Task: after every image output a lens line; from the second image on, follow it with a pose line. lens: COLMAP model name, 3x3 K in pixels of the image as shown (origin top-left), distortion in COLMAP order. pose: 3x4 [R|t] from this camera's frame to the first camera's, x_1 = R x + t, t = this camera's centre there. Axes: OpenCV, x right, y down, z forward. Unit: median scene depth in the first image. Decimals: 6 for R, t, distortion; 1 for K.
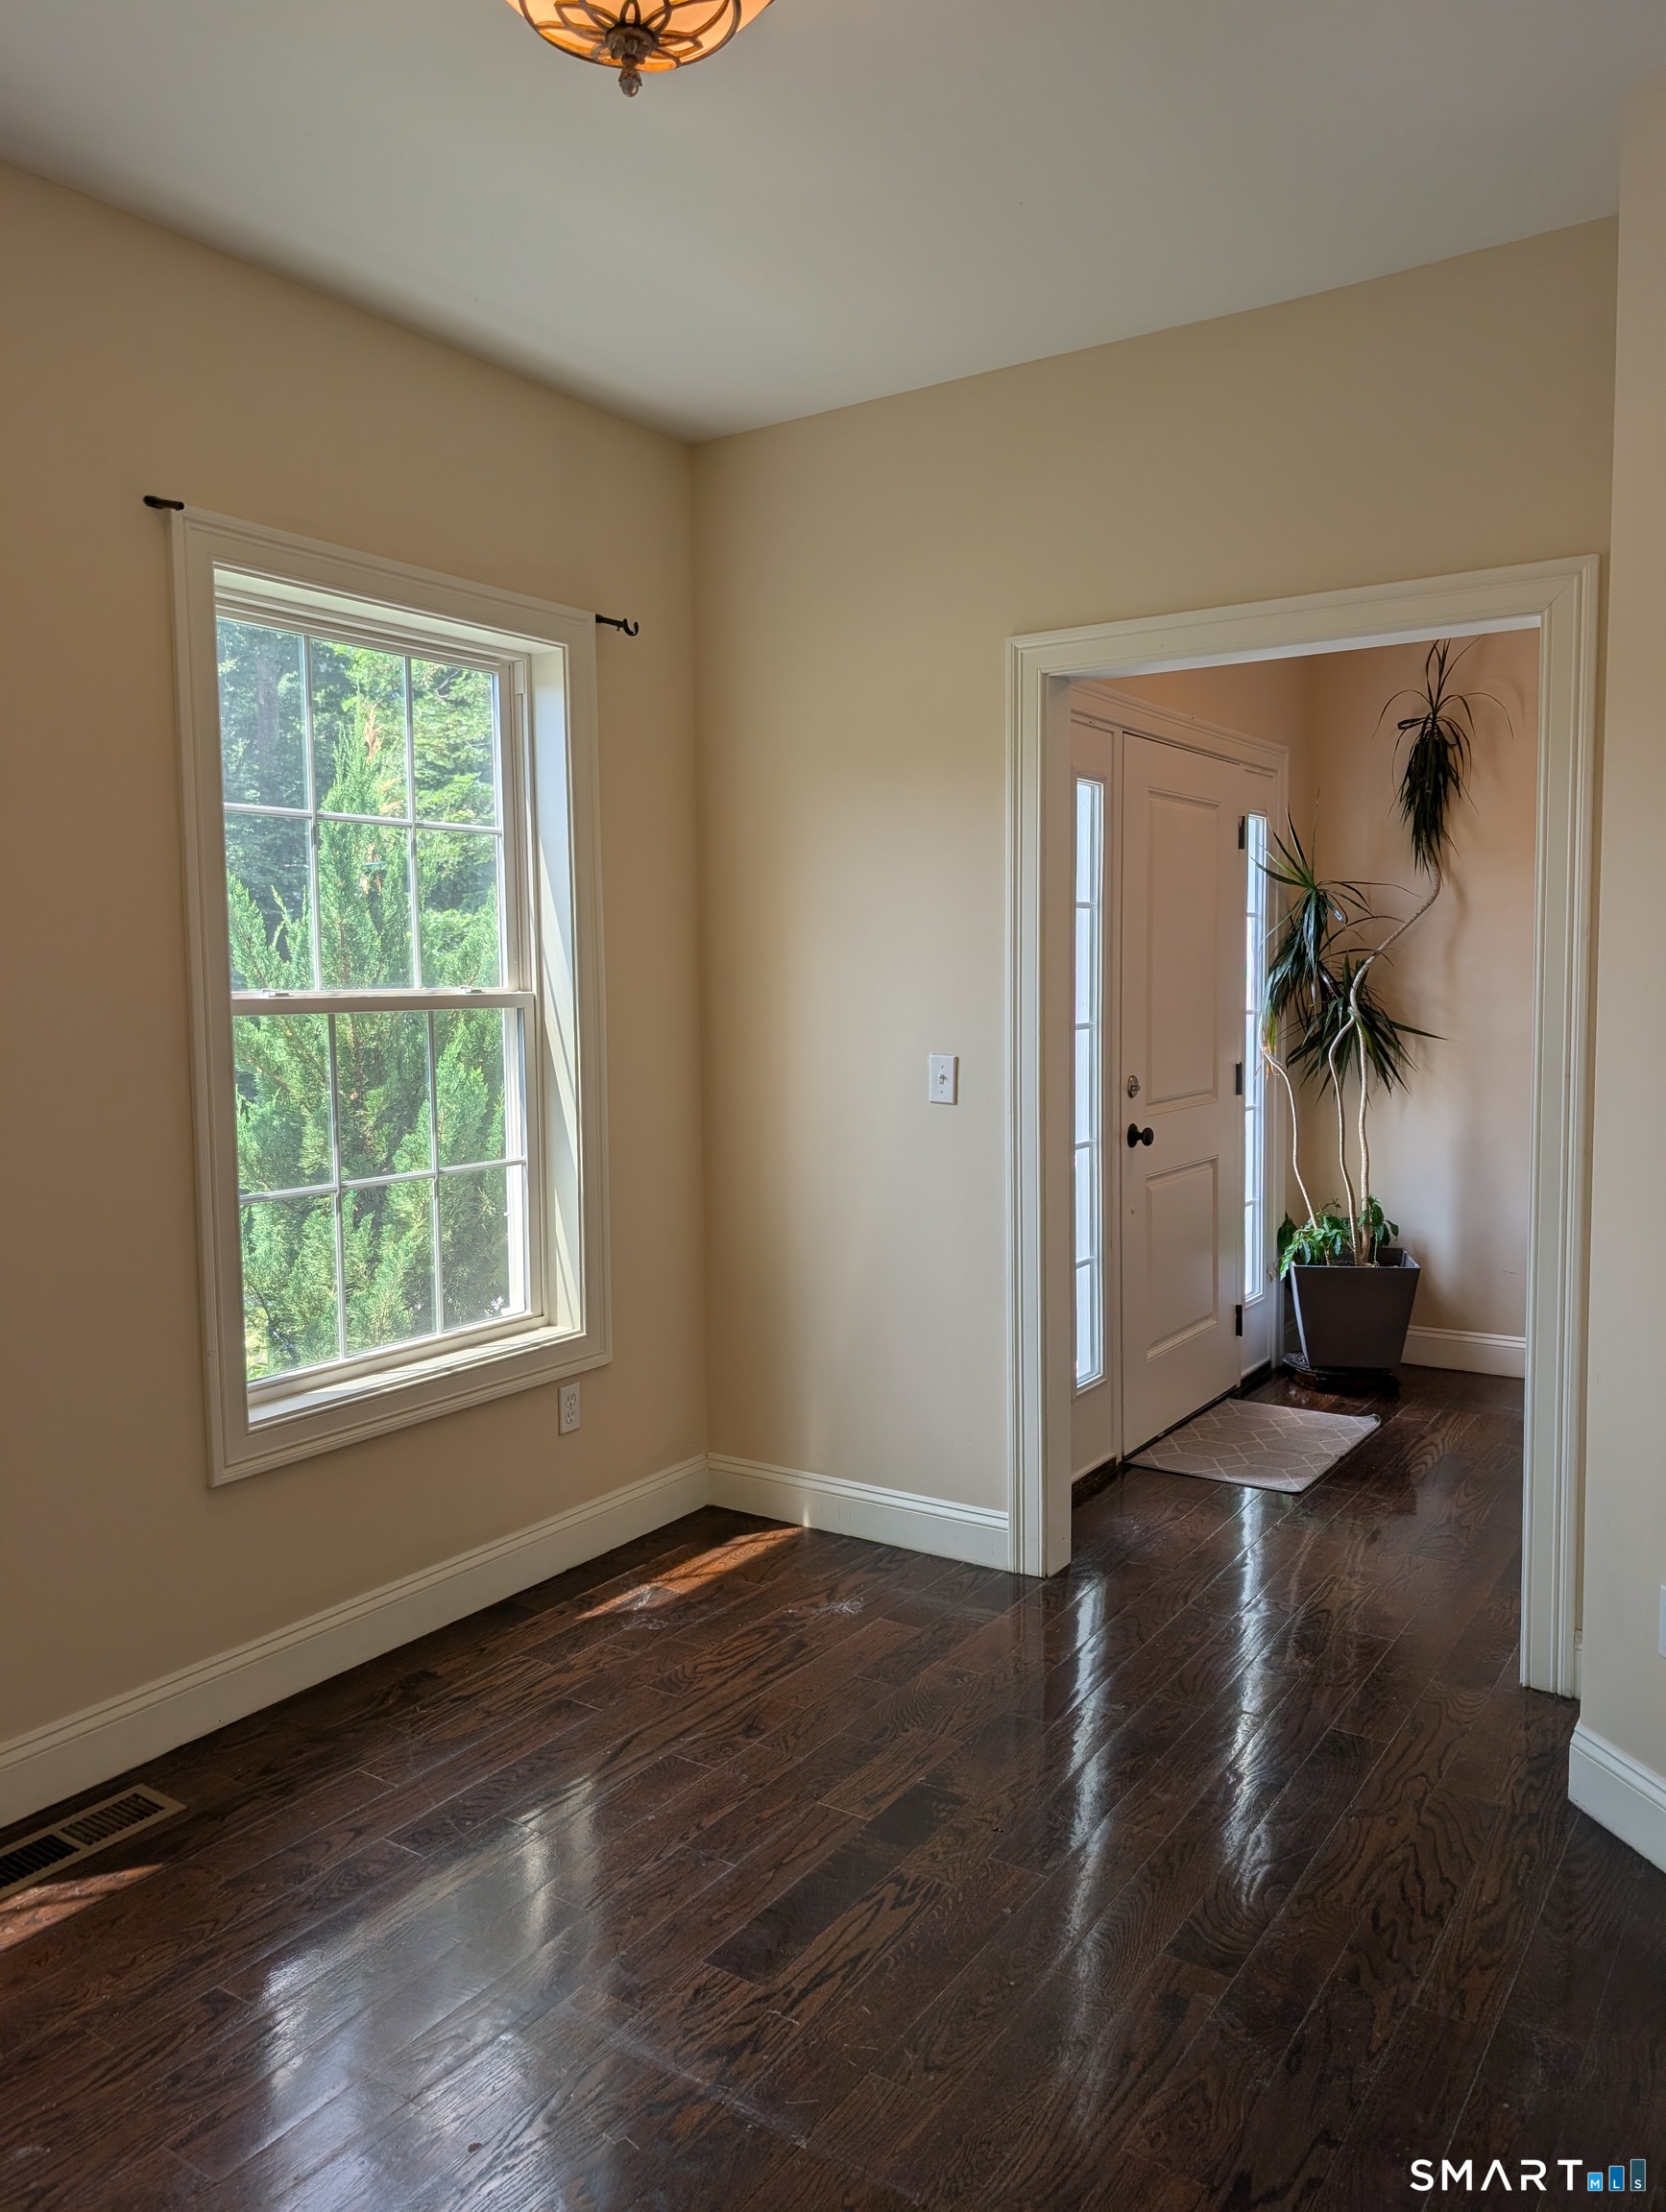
lens RADIAL K [[1587.3, 0, 828.8], [0, 1587.3, 1095.6], [0, 0, 1]] dist [0.030895, -0.029652]
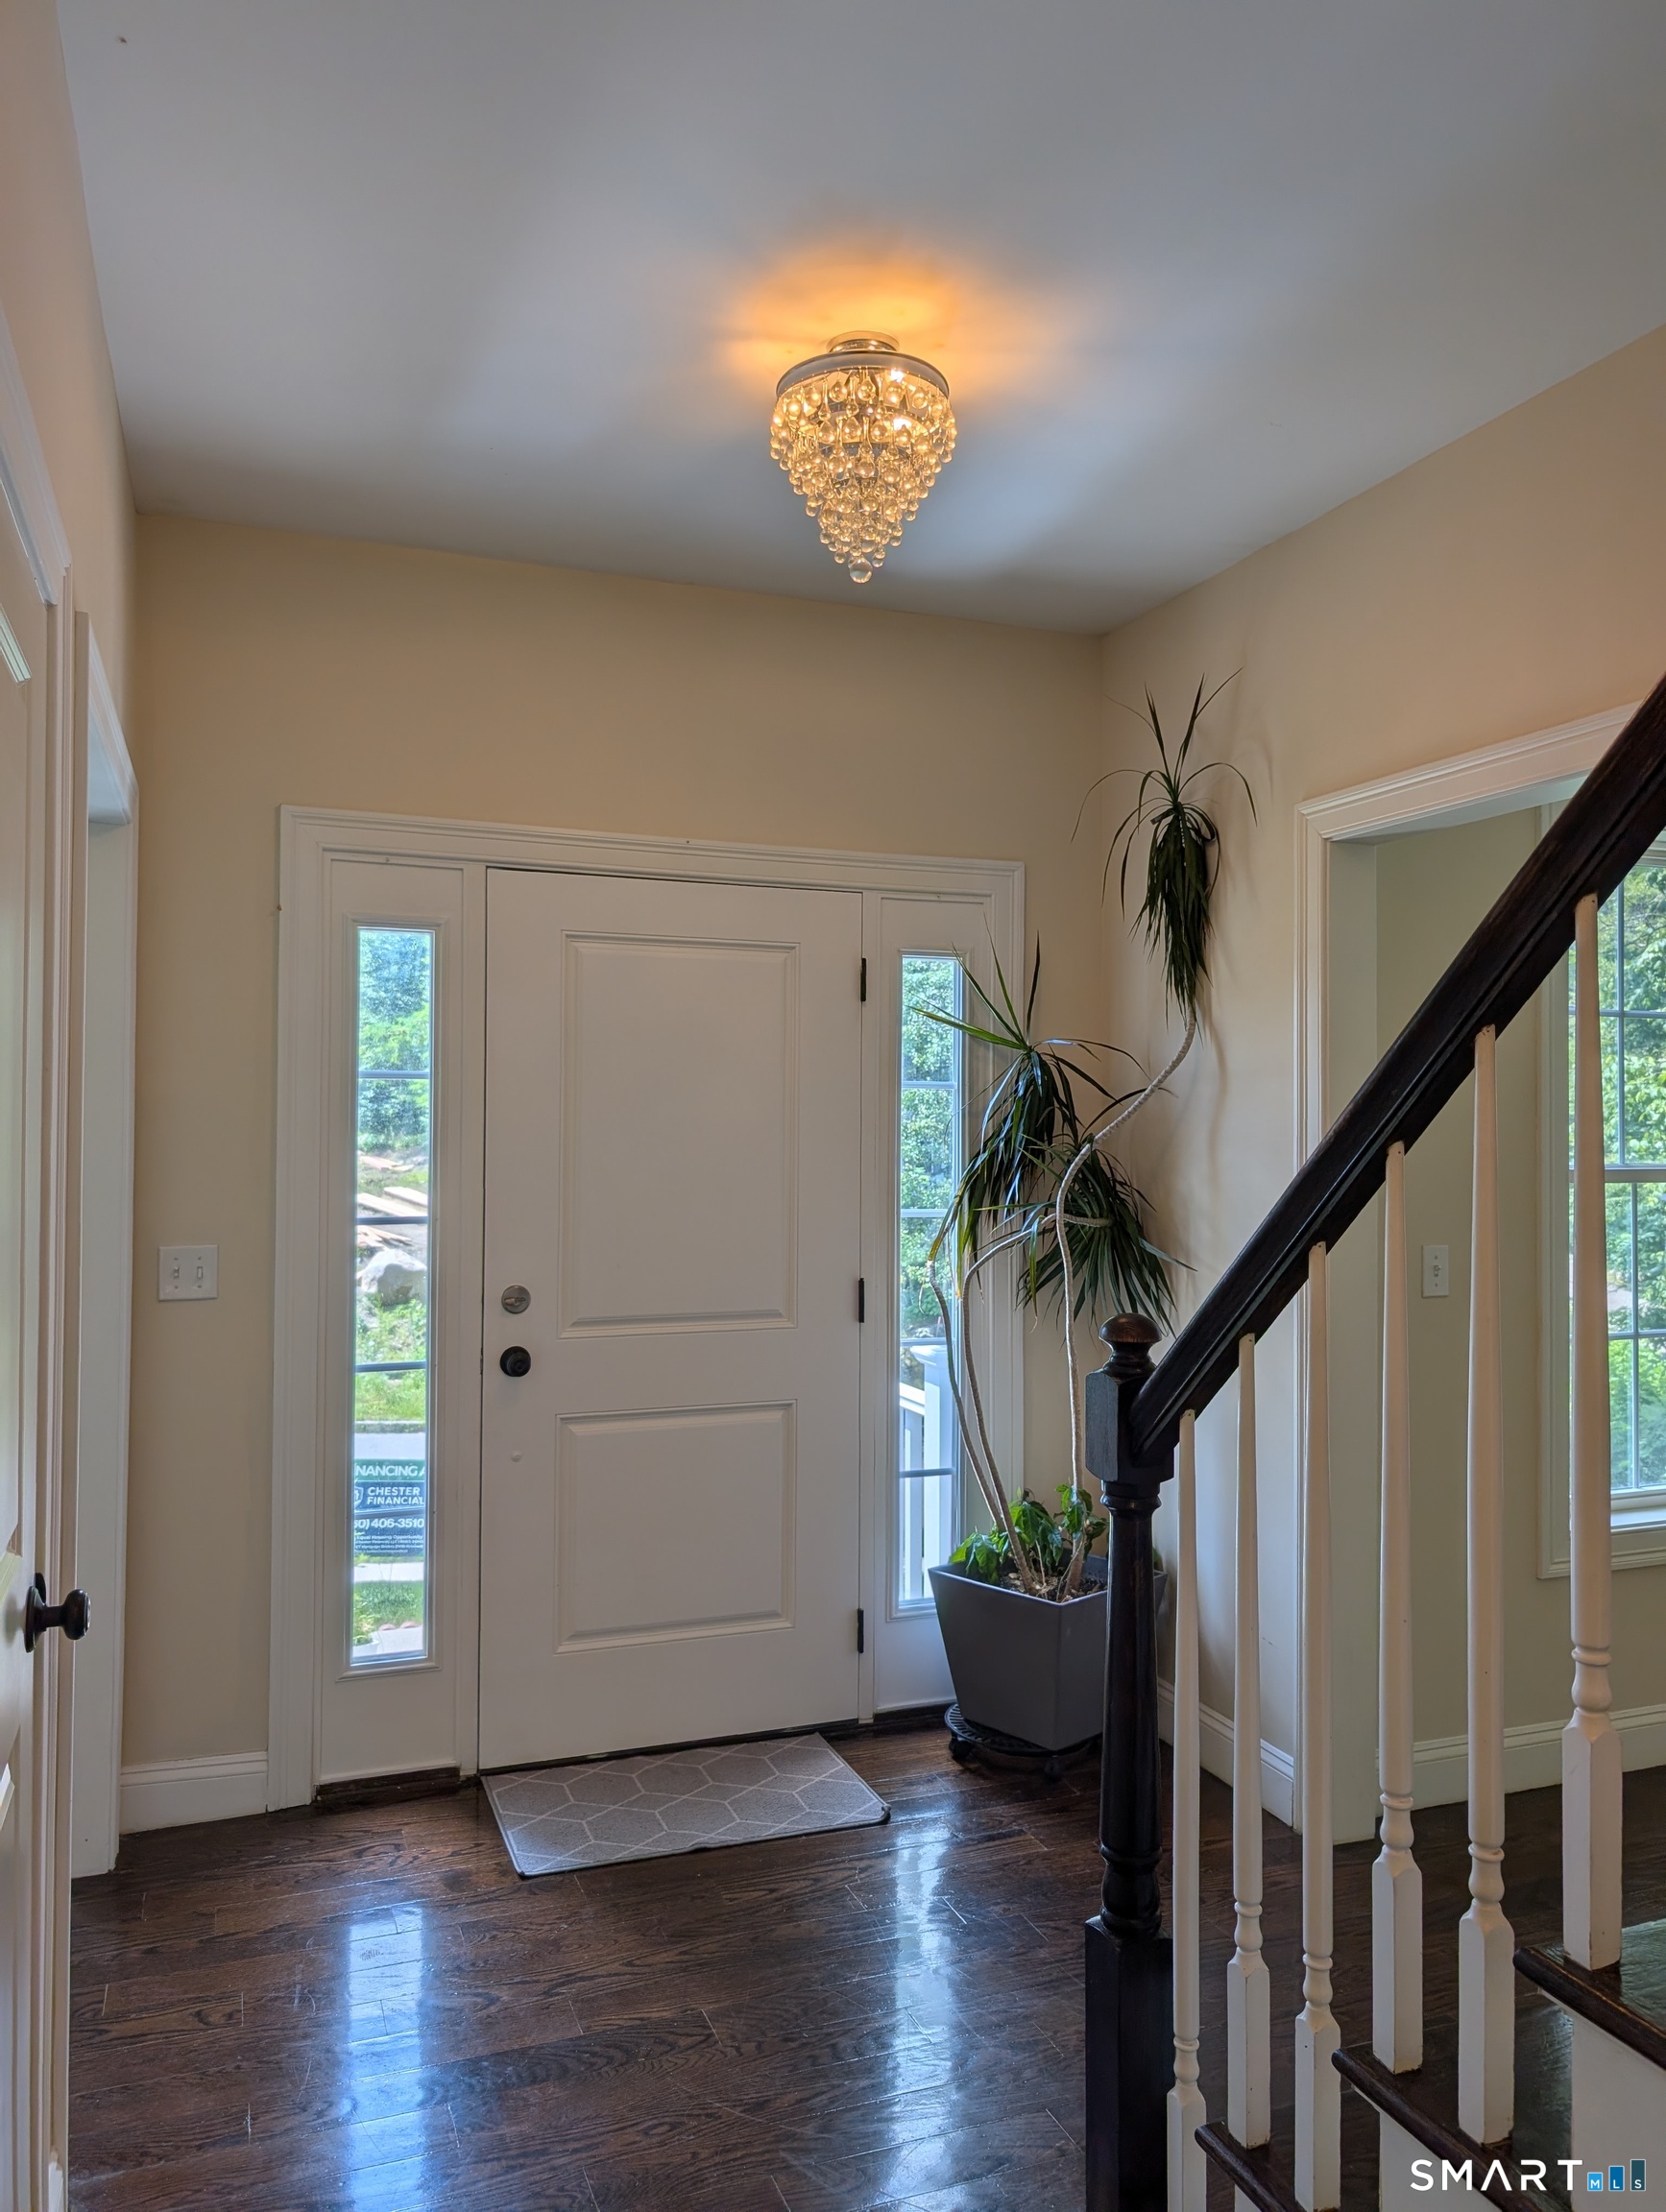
lens RADIAL K [[1587.3, 0, 834.6], [0, 1587.3, 1117.3], [0, 0, 1]] dist [0.030895, -0.029652]
pose [[0.818242, 0.004861, -0.574854, 0.763402], [-0.060298, 0.995174, -0.077412, -0.043503], [0.571704, 0.098004, 0.814586, 0.418450]]
